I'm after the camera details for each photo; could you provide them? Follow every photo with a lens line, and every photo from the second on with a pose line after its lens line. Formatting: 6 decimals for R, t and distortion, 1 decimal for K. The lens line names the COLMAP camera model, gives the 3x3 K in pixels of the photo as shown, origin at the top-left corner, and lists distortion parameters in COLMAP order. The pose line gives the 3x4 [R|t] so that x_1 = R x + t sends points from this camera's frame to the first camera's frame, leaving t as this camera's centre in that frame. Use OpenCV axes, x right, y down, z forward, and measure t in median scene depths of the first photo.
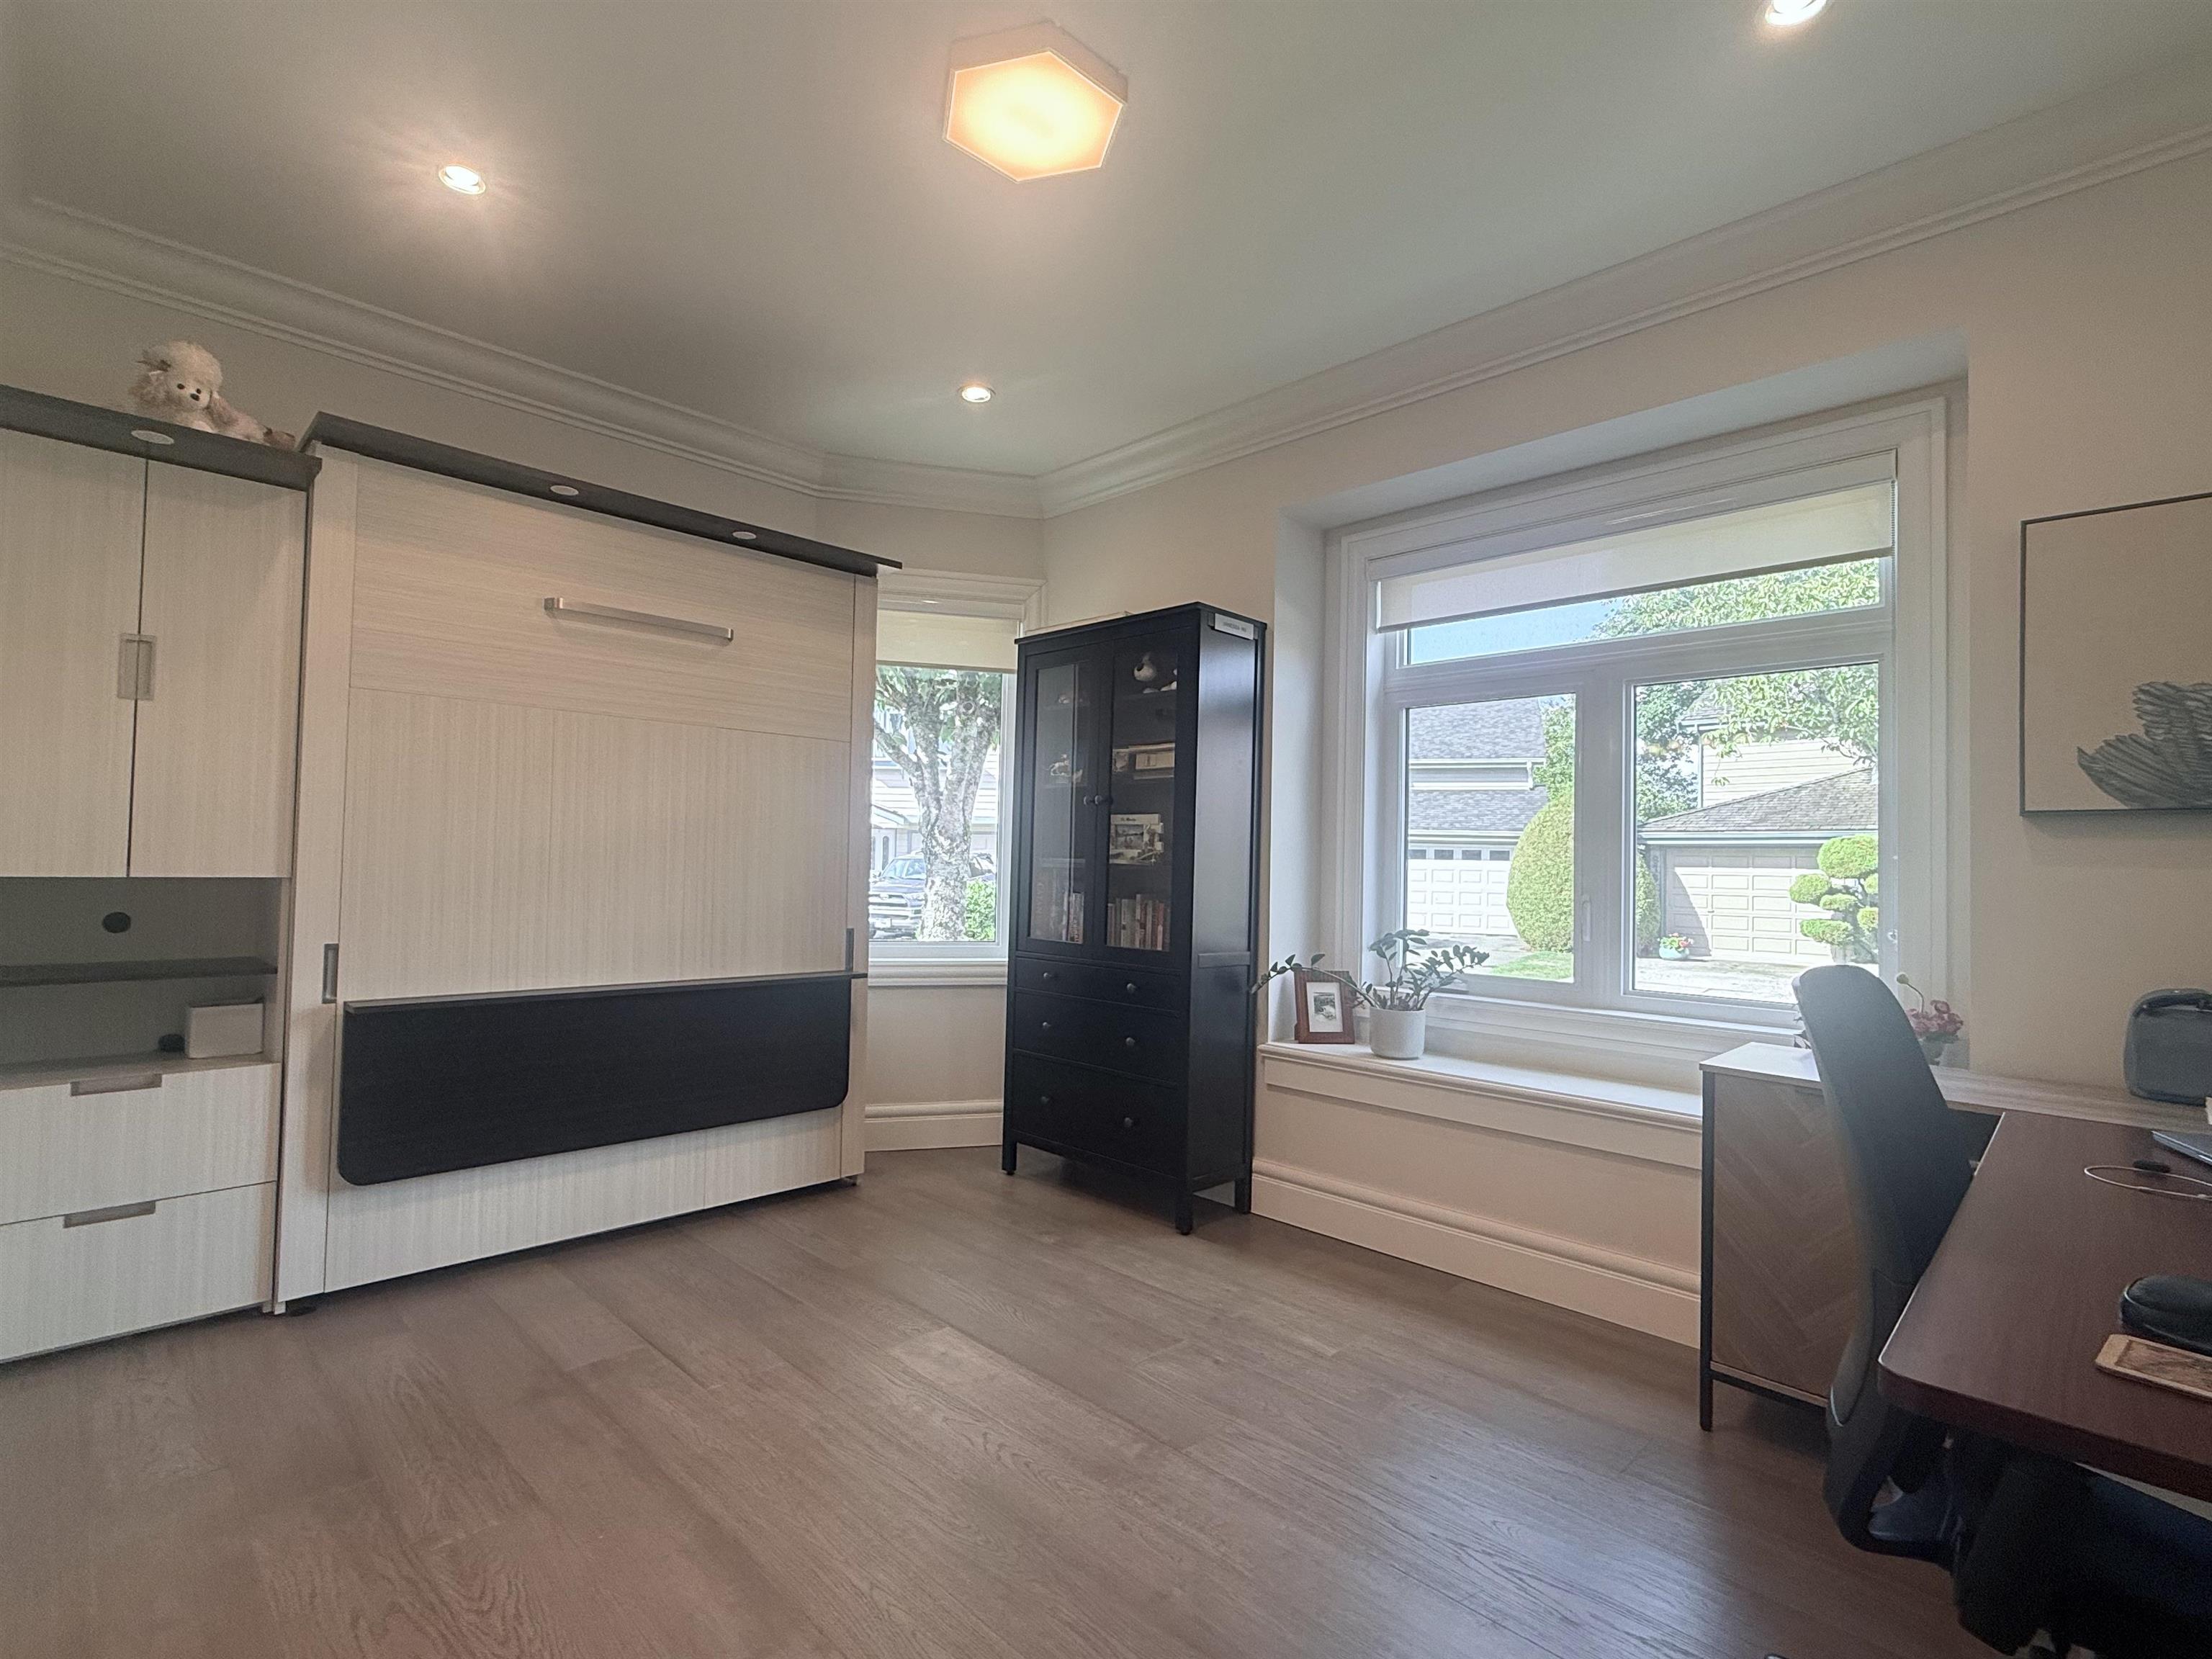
lens RADIAL K [[1049.6, 0, 1106.0], [0, 1049.6, 829.5], [0, 0, 1]] dist [0.001625, 0.000646]
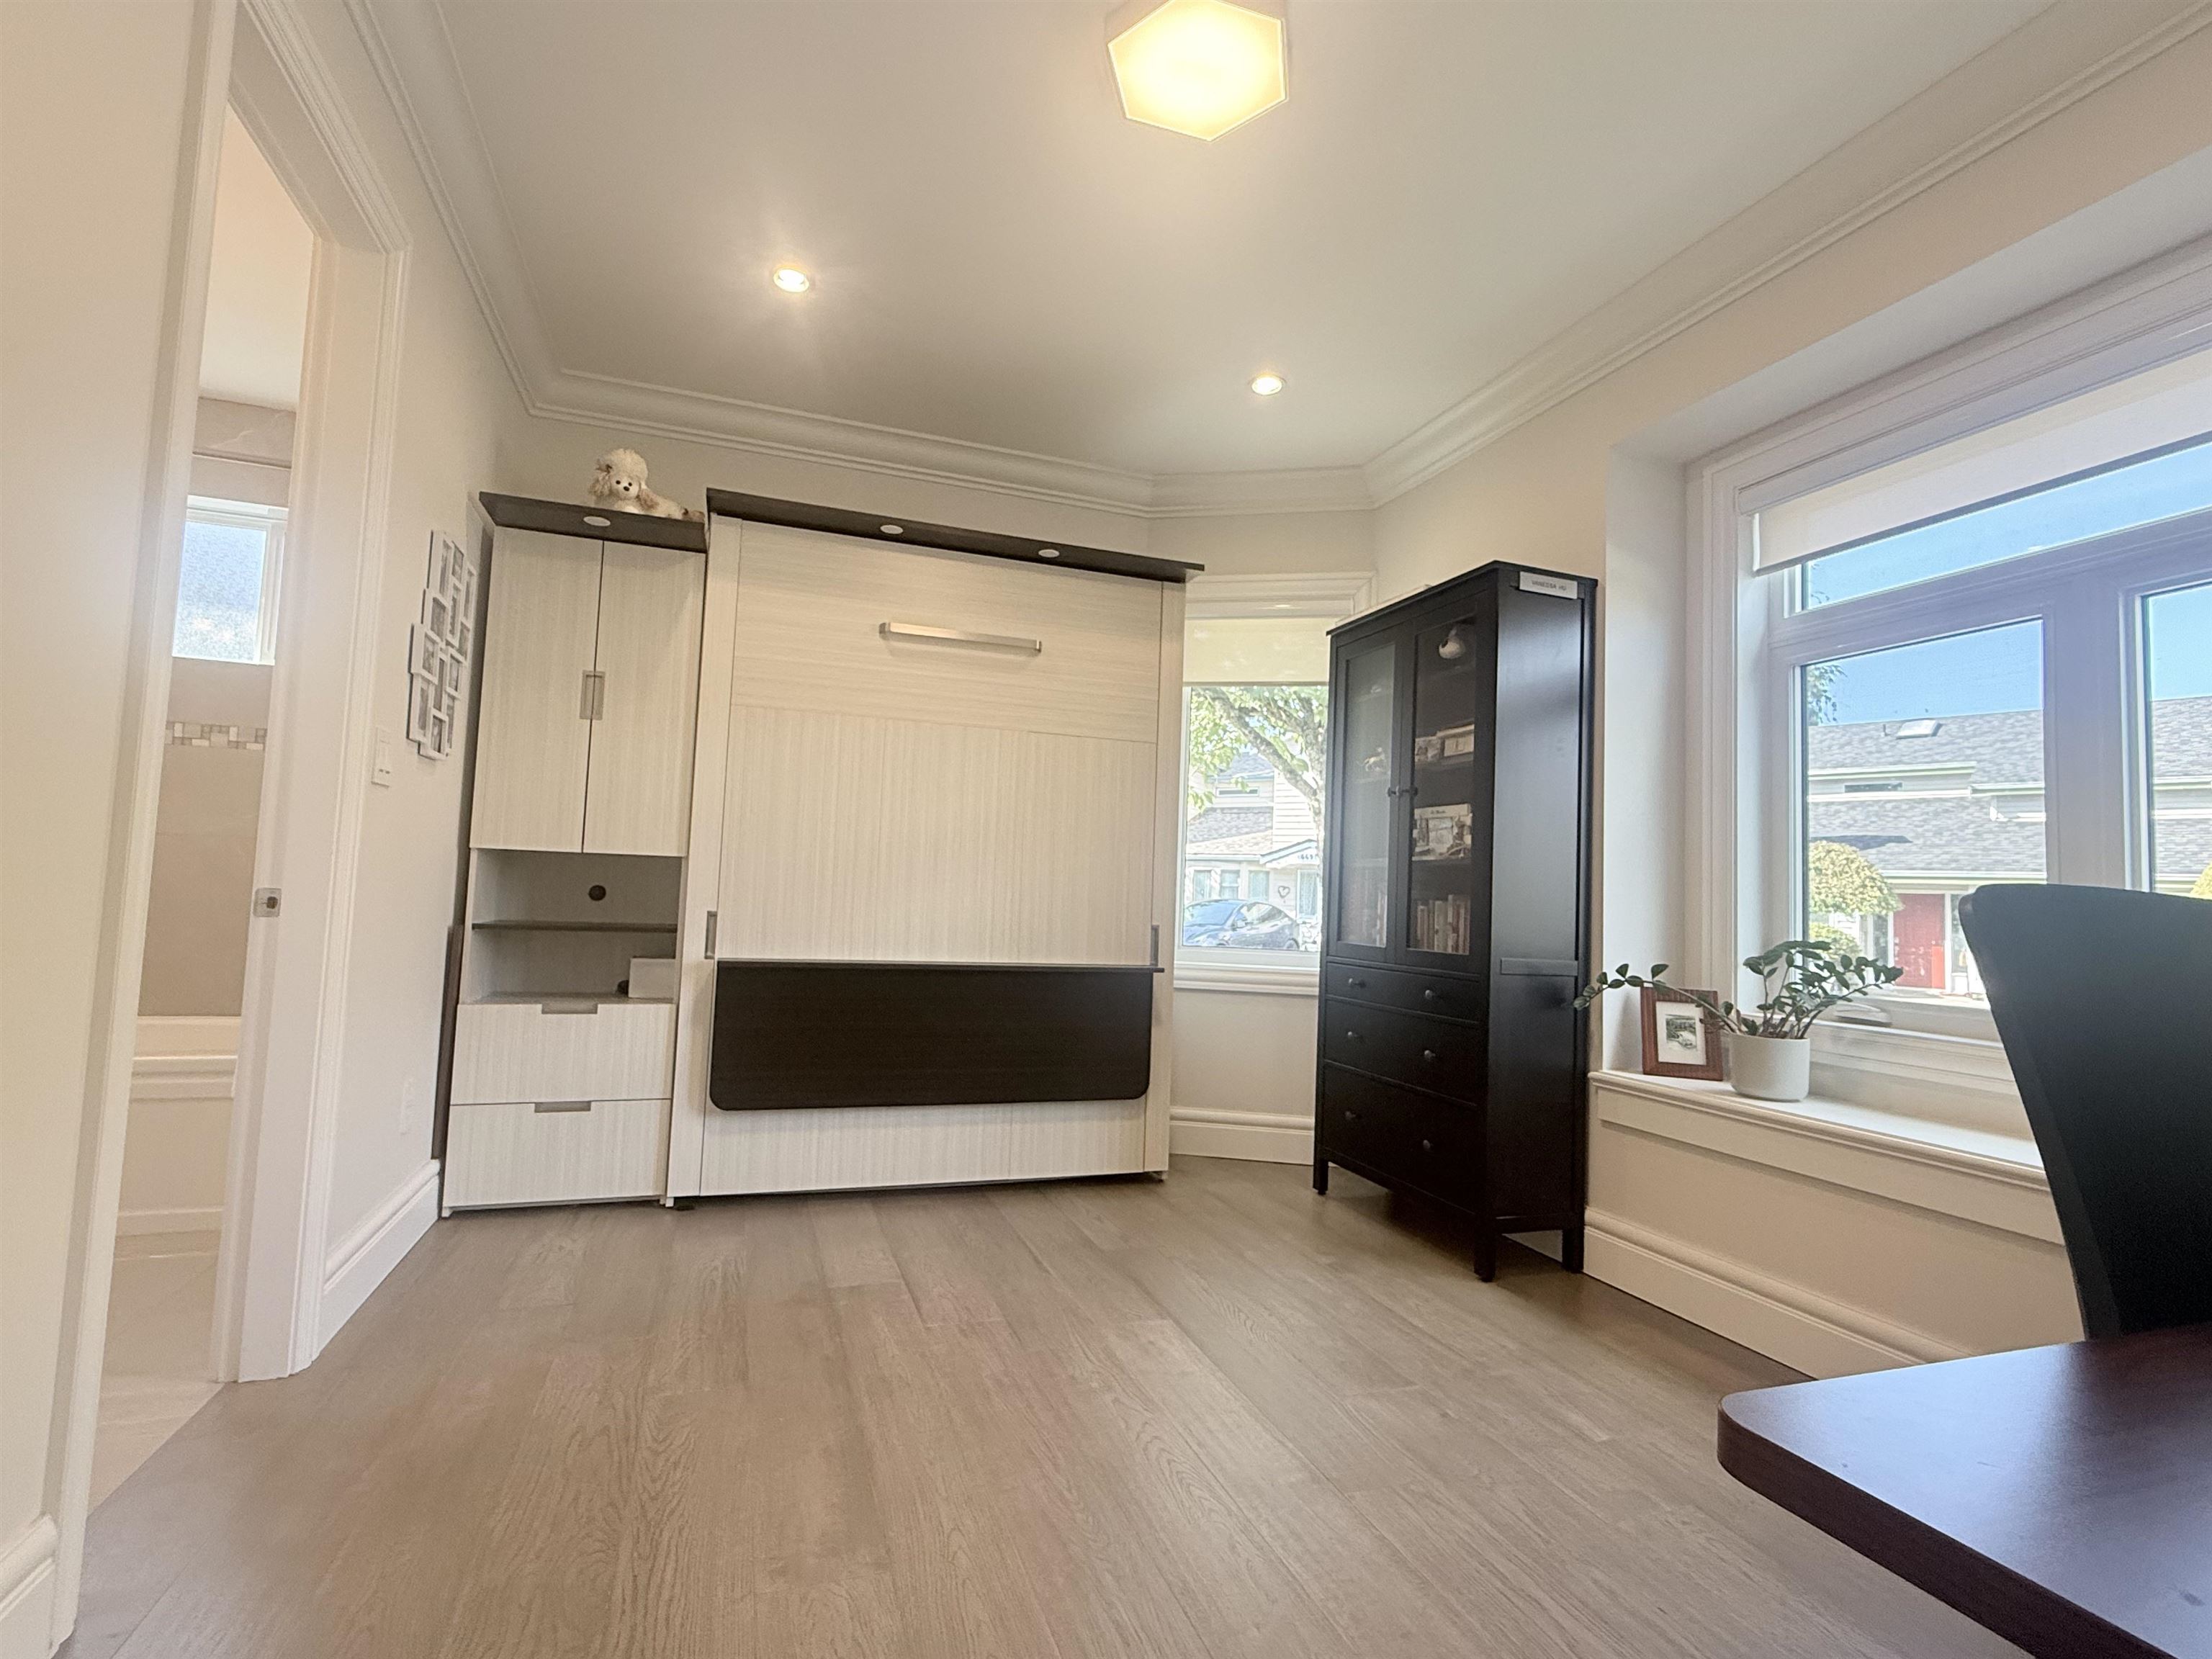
lens RADIAL K [[1038.7, 0, 1091.5], [0, 1038.7, 824.9], [0, 0, 1]] dist [0.000677, -0.000086]
pose [[0.901749, -0.015868, -0.431968, 0.150897], [-0.003727, 0.999003, -0.044478, 0.046224], [0.432243, 0.041718, 0.900792, 0.066543]]
